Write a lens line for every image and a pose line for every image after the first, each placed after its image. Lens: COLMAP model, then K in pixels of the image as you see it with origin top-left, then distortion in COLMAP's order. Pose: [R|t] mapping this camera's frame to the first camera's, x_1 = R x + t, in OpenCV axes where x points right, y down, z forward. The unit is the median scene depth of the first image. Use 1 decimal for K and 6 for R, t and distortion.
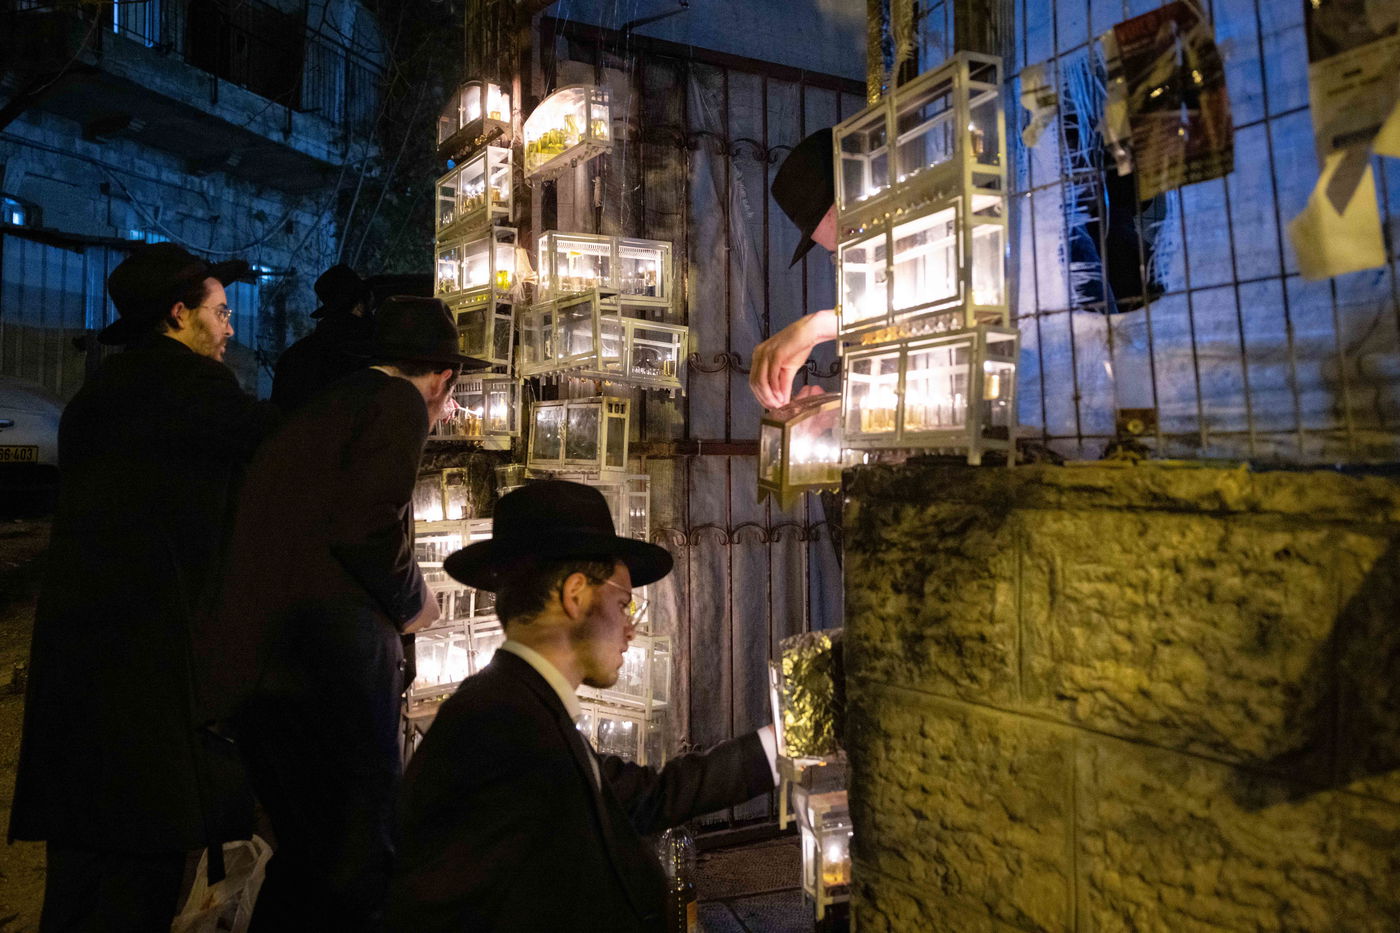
lens RADIAL K [[1132.0, 0, 702.2], [0, 1132.0, 425.9], [0, 0, 1]] dist [-0.032599, 0.000432]
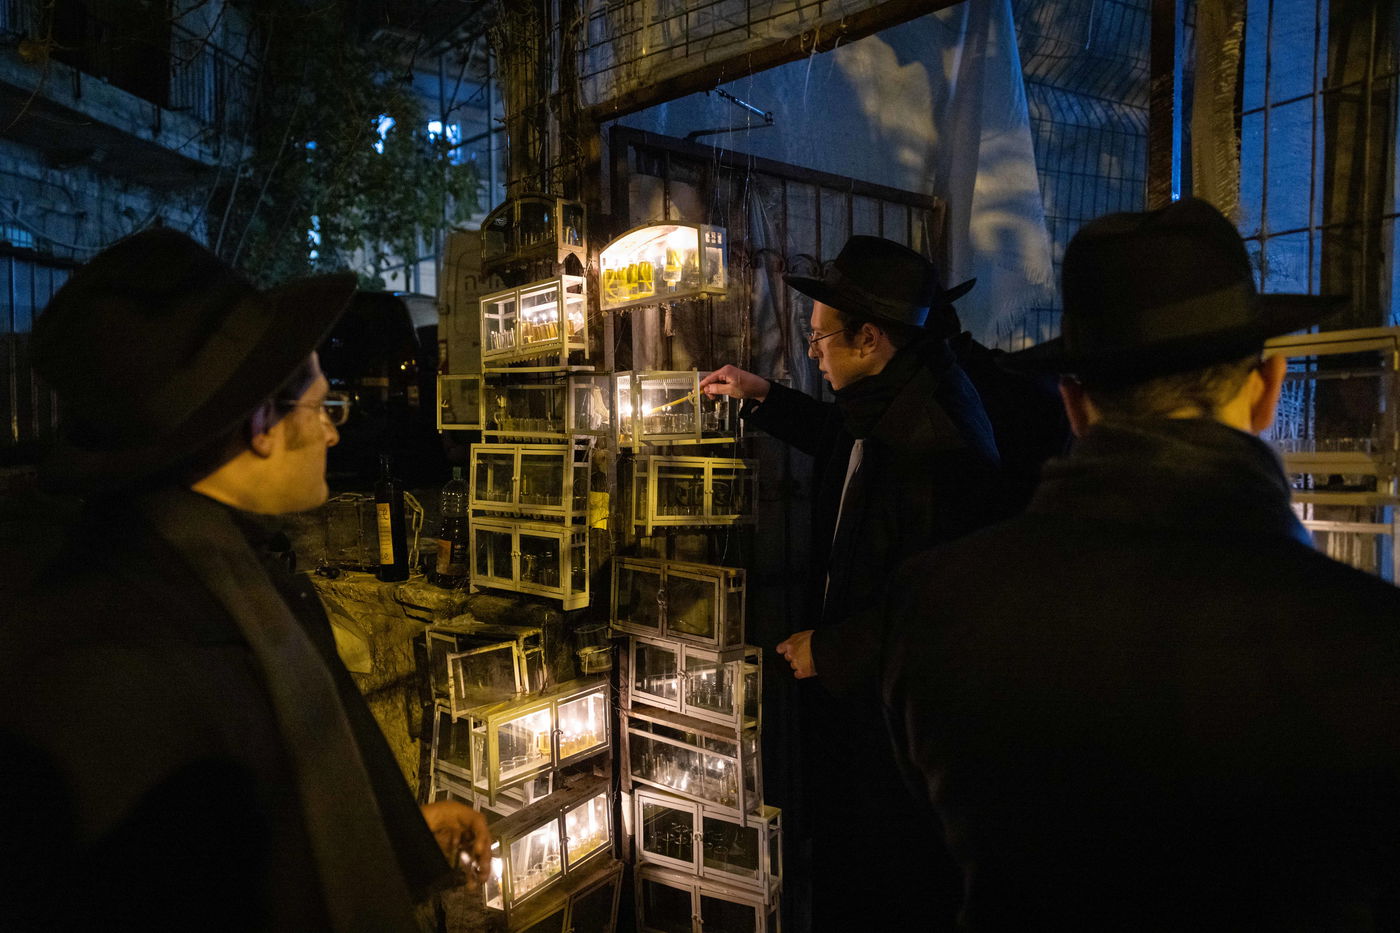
lens RADIAL K [[991.6, 0, 700.0], [0, 991.6, 466.5], [0, 0, 1]] dist [0.007736, 0.001263]
pose [[0.987756, -0.010925, 0.155625, -0.344329], [0.000147, 0.997610, 0.069102, -0.251879], [-0.156008, -0.068233, 0.985396, 0.324658]]
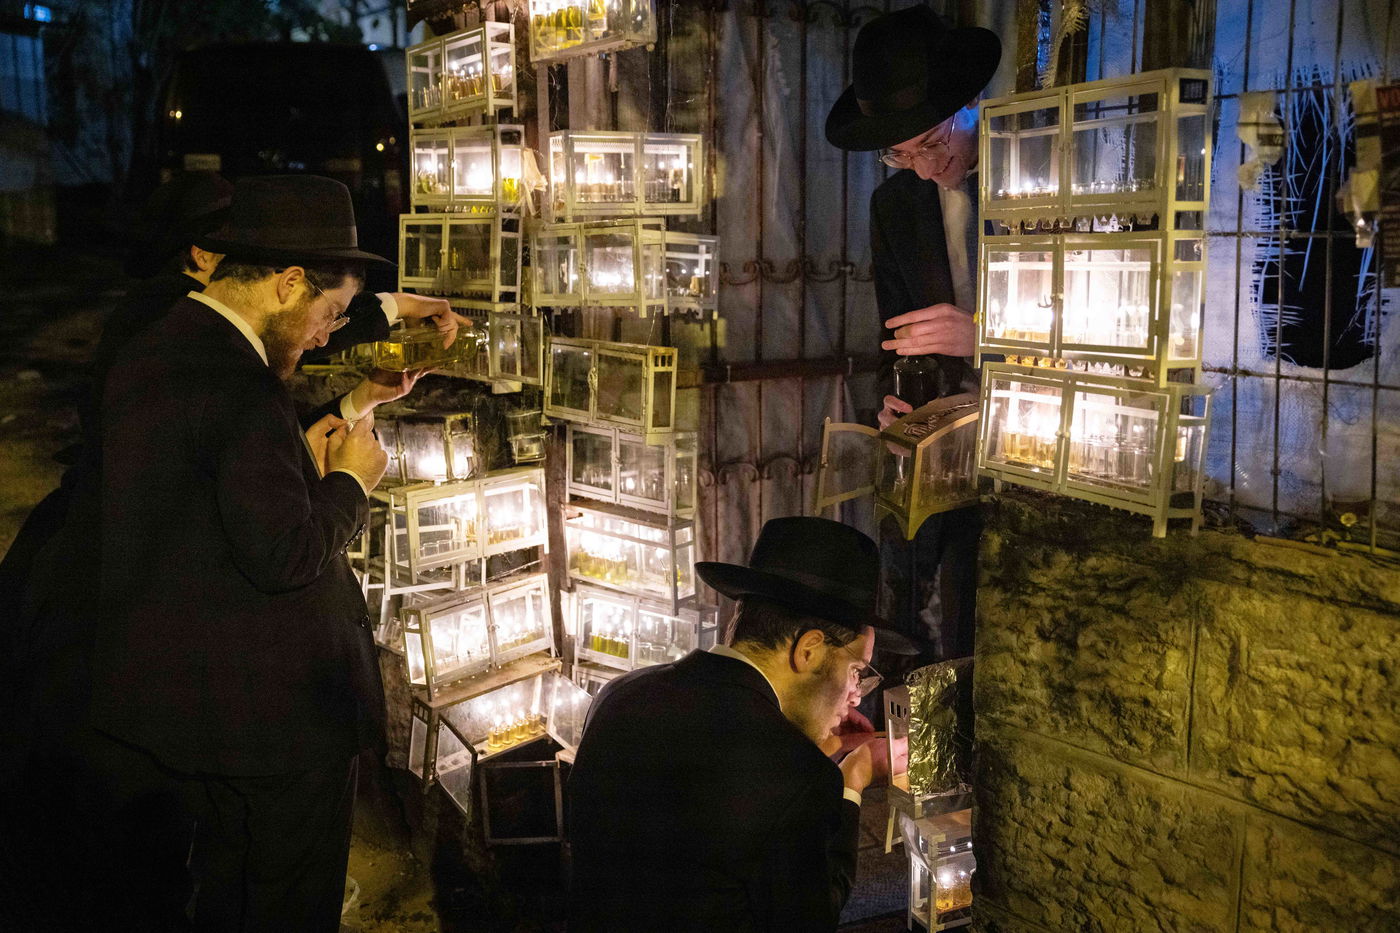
lens RADIAL K [[1351.6, 0, 700.0], [0, 1351.6, 466.5], [0, 0, 1]] dist [-0.009651, -0.002267]
pose [[0.996742, -0.012955, 0.079604, -0.197074], [-0.003005, 0.980364, 0.197175, -0.211341], [-0.080596, -0.196772, 0.977131, -0.041711]]
